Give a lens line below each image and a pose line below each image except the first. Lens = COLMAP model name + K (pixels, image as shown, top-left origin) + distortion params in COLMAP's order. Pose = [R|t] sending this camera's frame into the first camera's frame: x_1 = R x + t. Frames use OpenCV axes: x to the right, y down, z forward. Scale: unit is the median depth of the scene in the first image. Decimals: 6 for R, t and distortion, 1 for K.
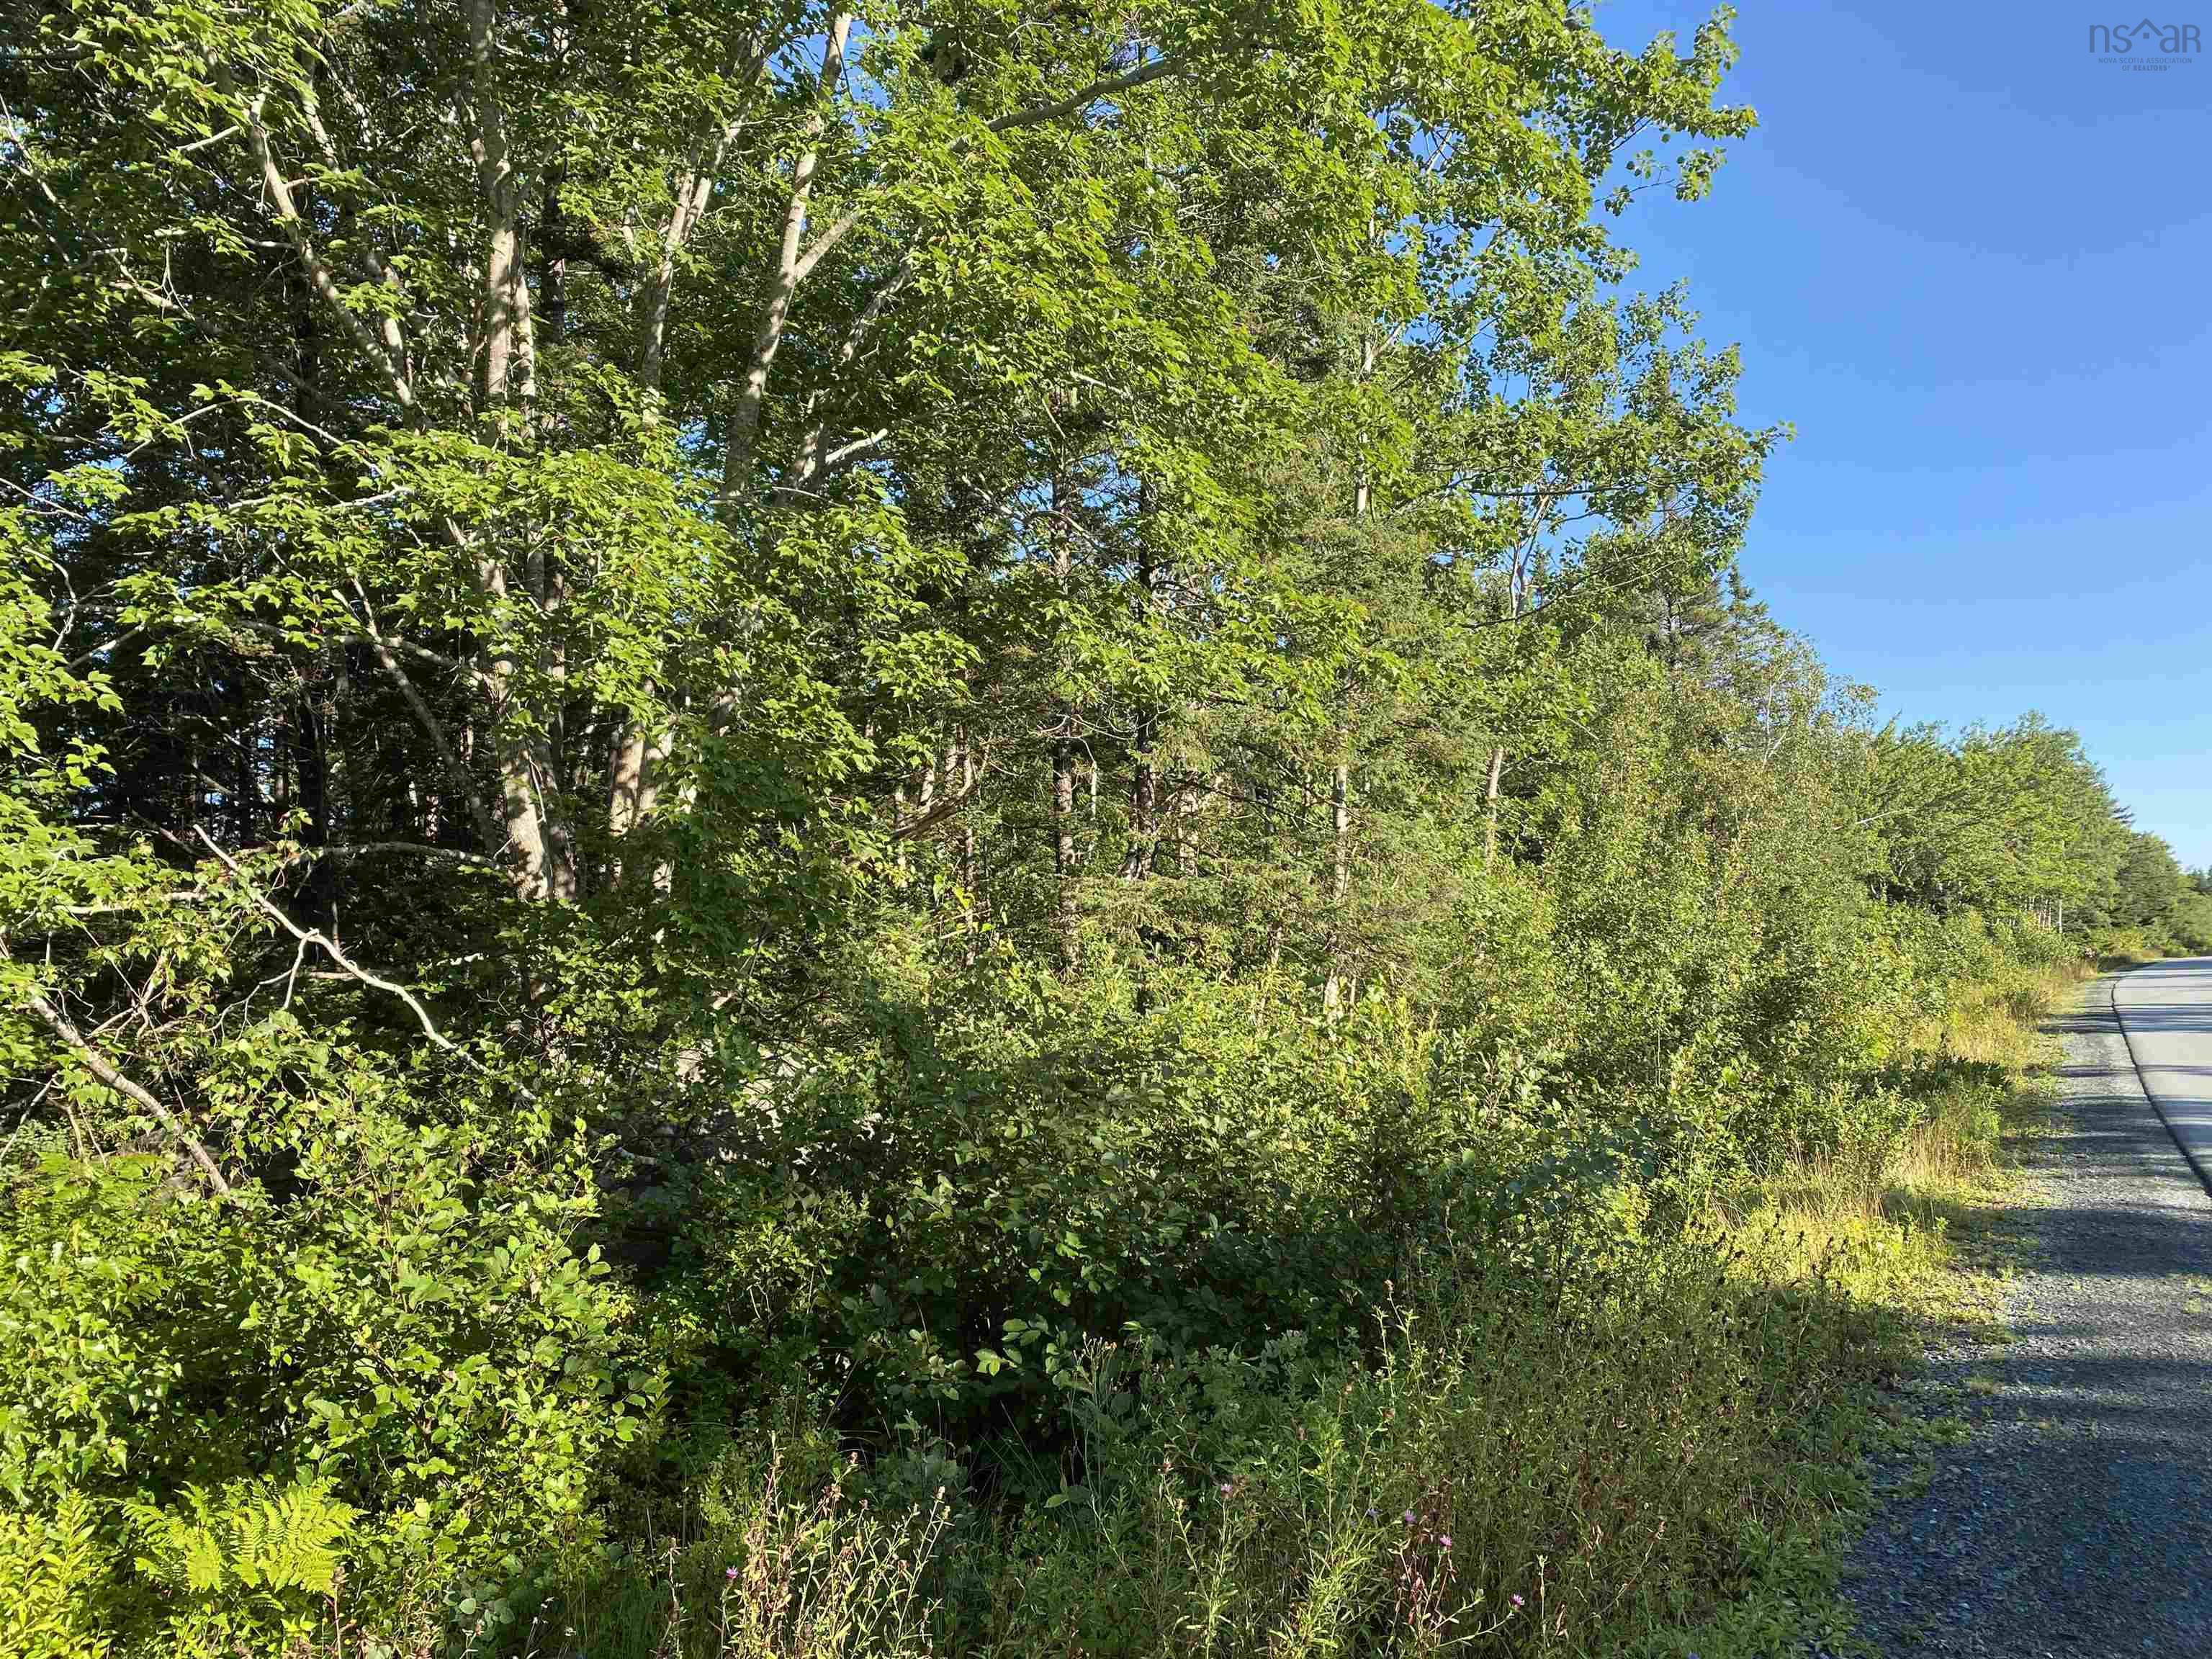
lens RADIAL K [[1677.1, 0, 1099.9], [0, 1677.1, 816.2], [0, 0, 1]] dist [0.036042, -0.032465]
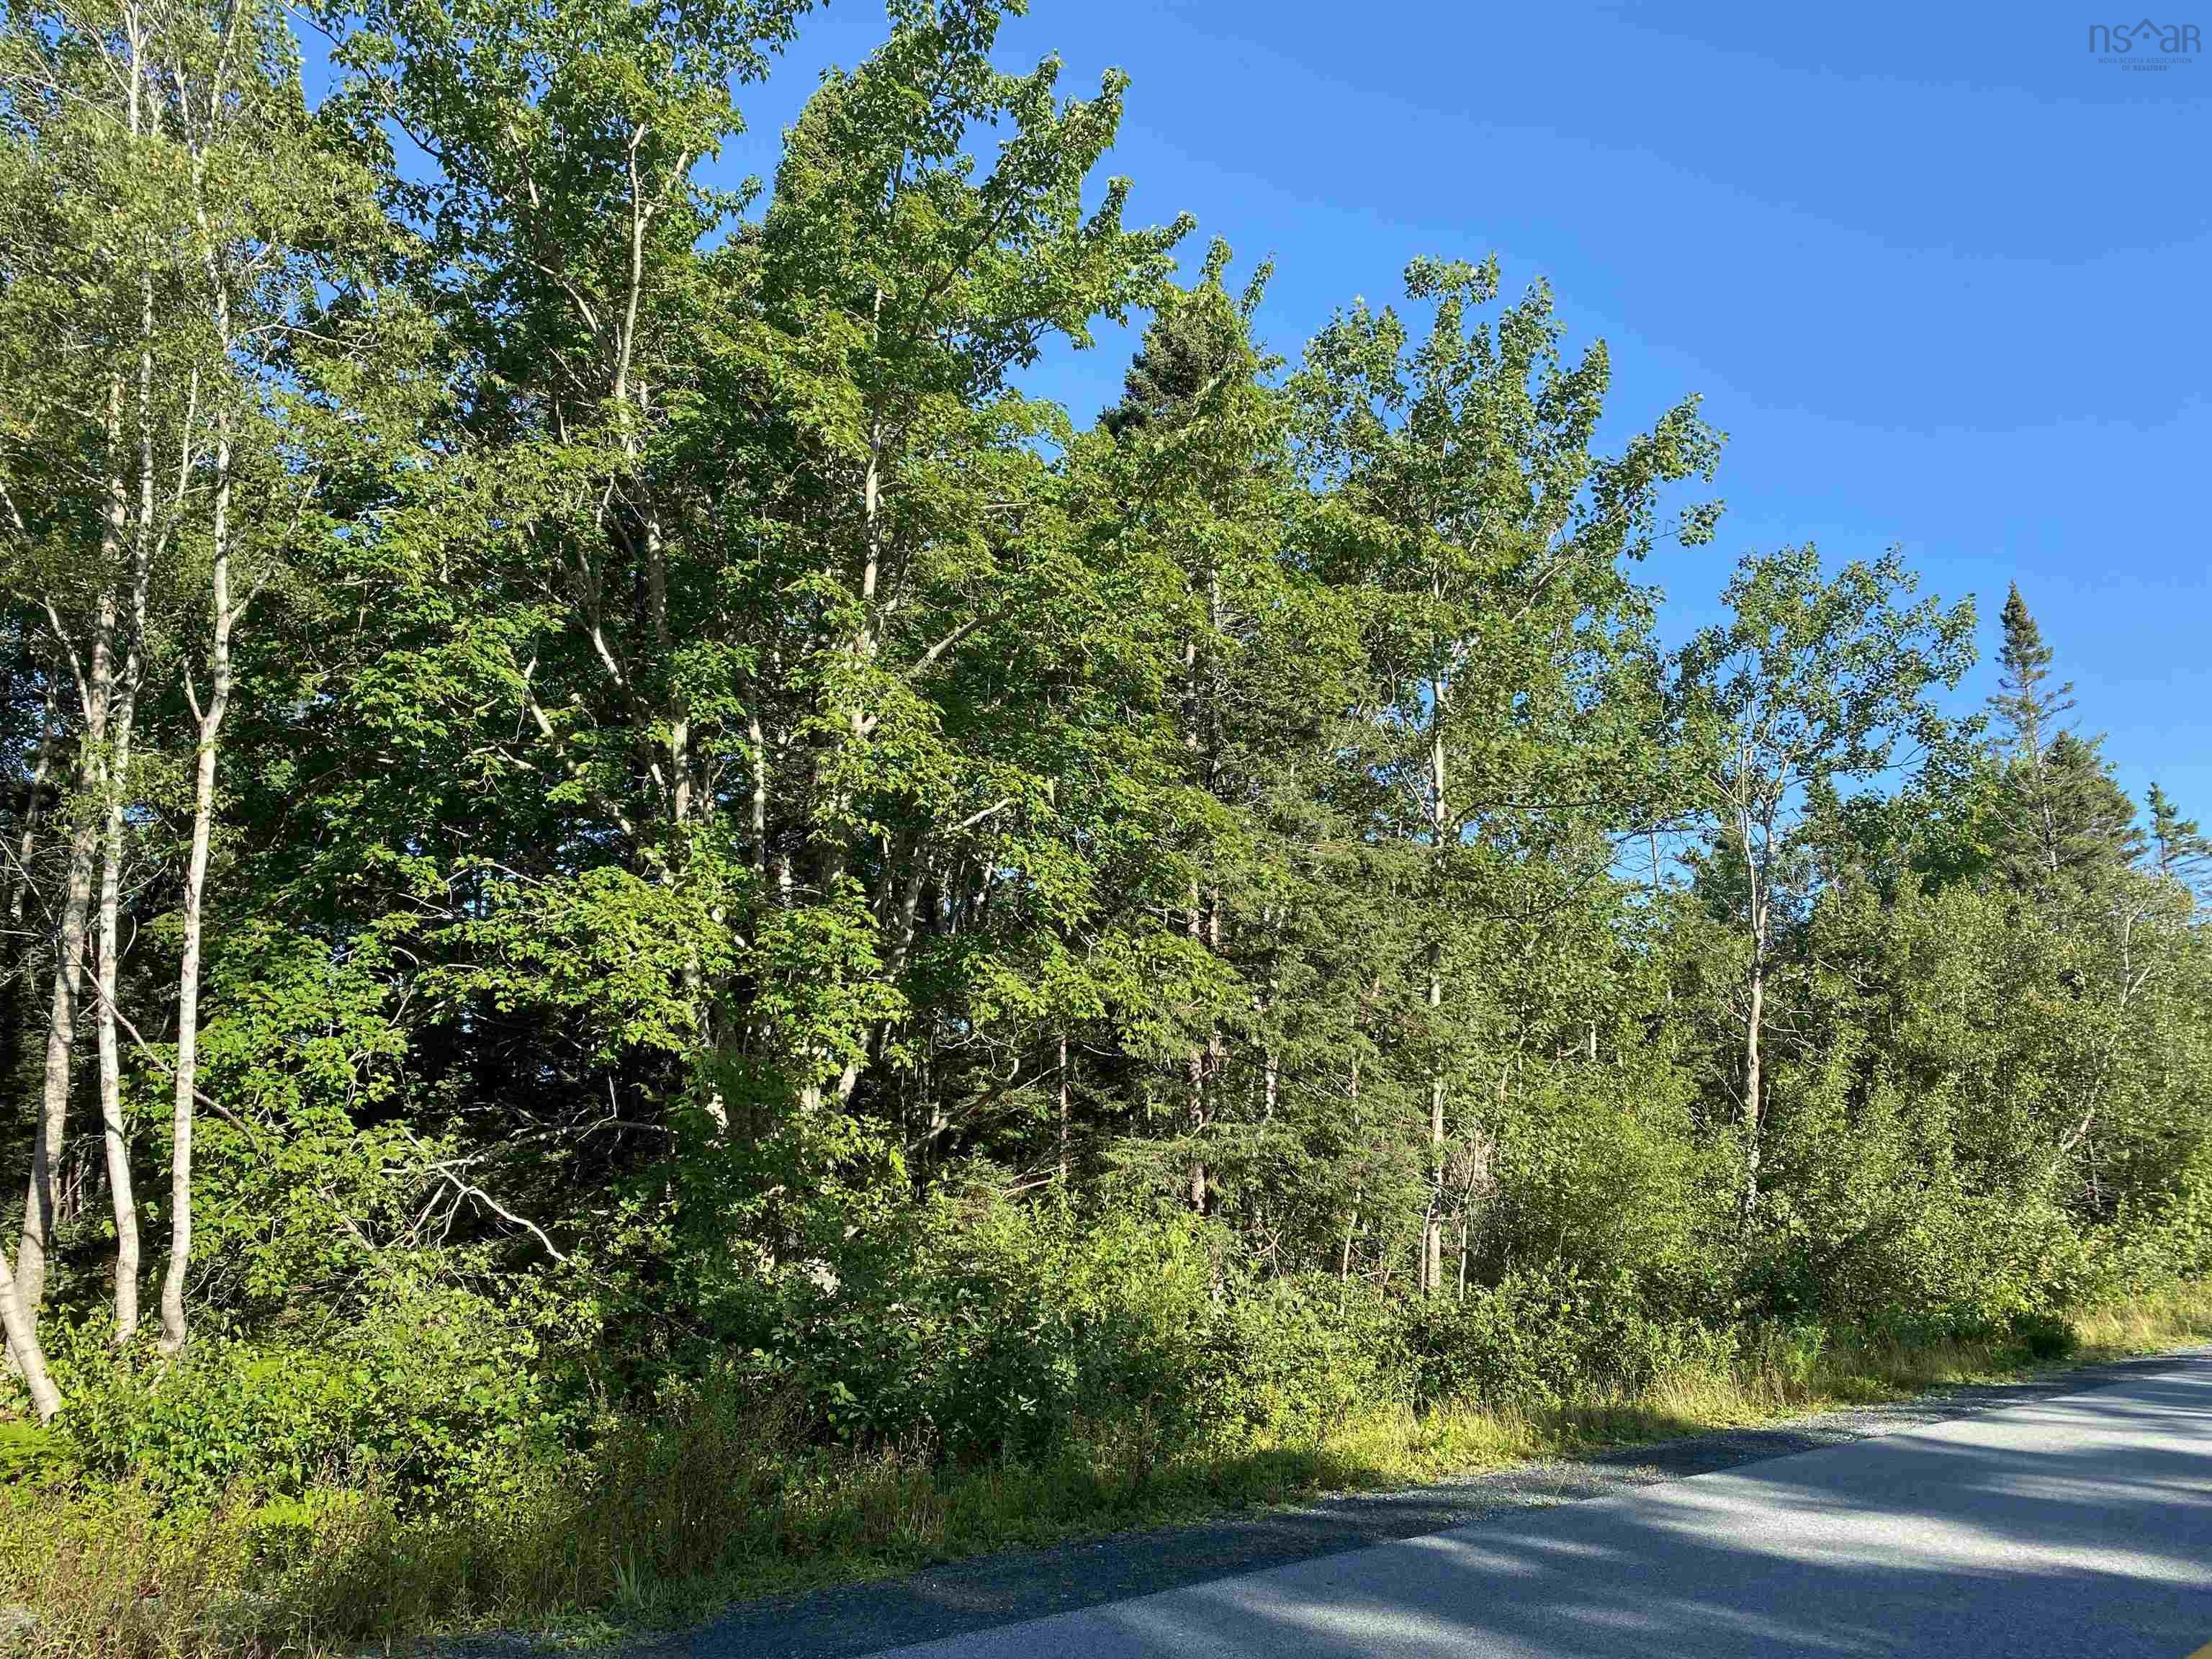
lens RADIAL K [[1677.1, 0, 1106.7], [0, 1677.1, 821.2], [0, 0, 1]] dist [0.036042, -0.032465]
pose [[0.945326, -0.061884, -0.320203, 0.572364], [0.018796, 0.990538, -0.135944, -0.044231], [0.325586, 0.122493, 0.937544, -0.349980]]
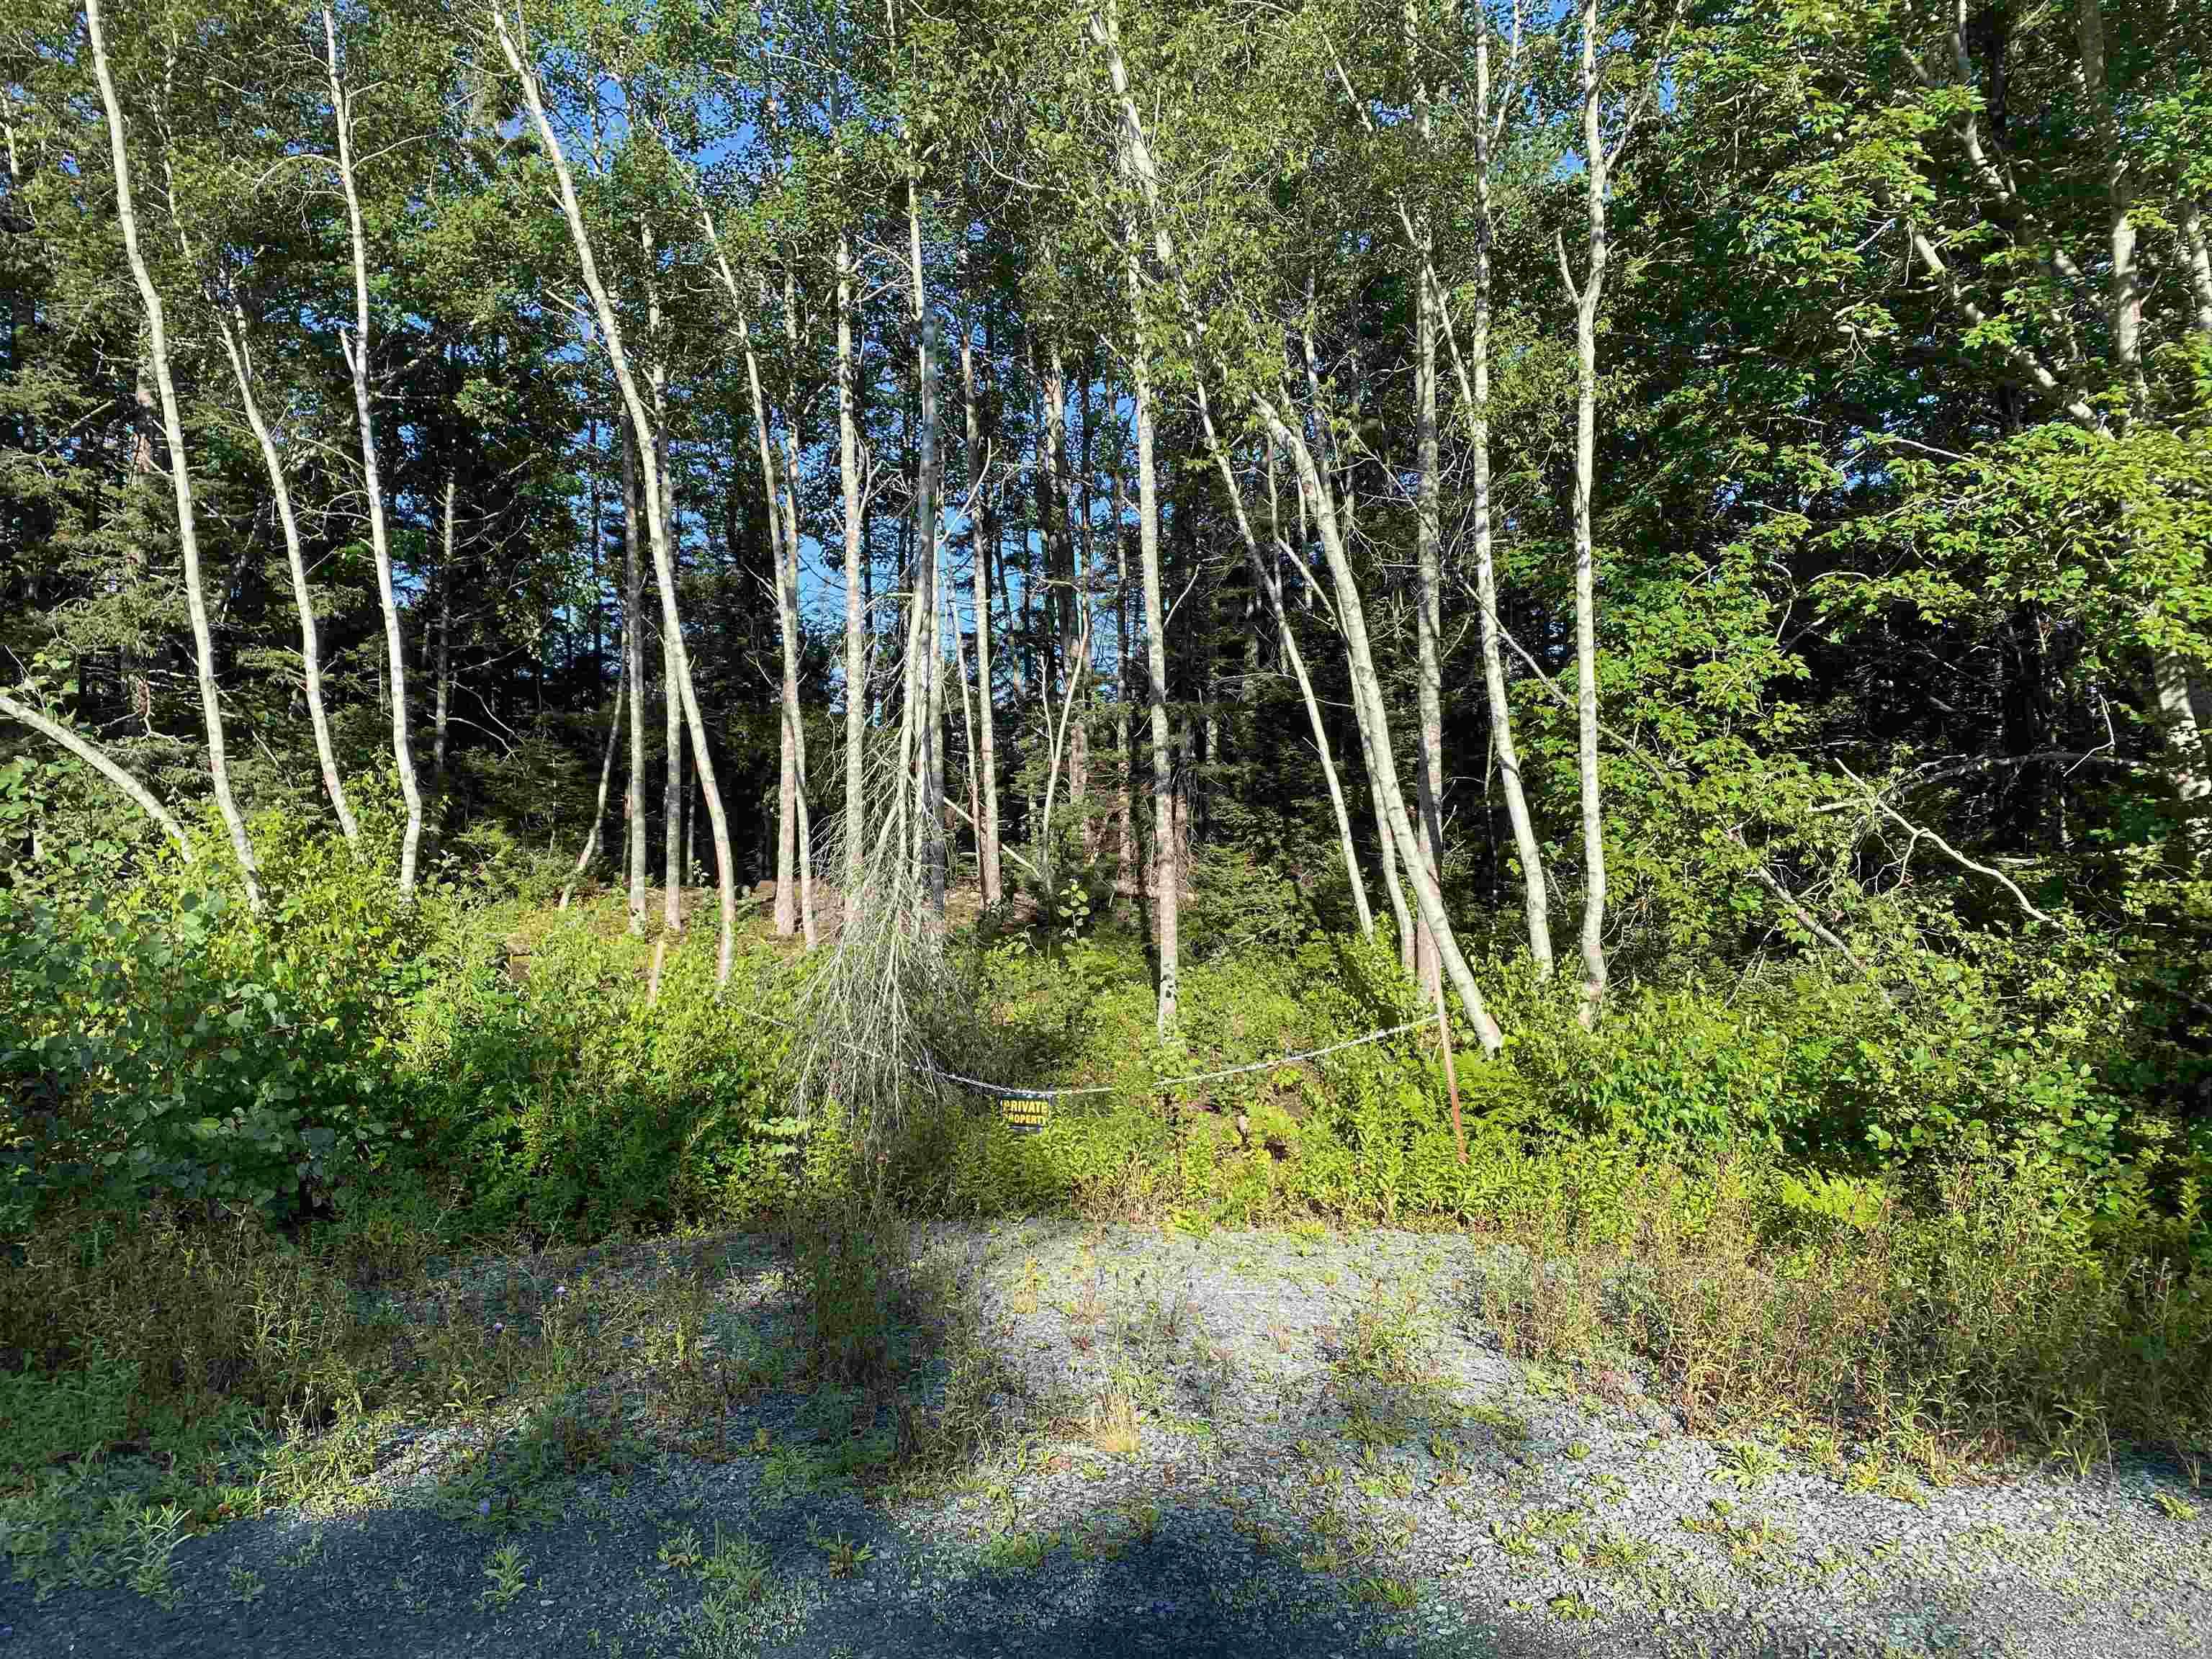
lens RADIAL K [[1677.1, 0, 1115.6], [0, 1677.1, 812.9], [0, 0, 1]] dist [0.036042, -0.032465]
pose [[0.533449, 0.004249, -0.845822, 0.292191], [0.055040, 0.997694, 0.039725, -0.031285], [0.844040, -0.067745, 0.531985, -0.252386]]
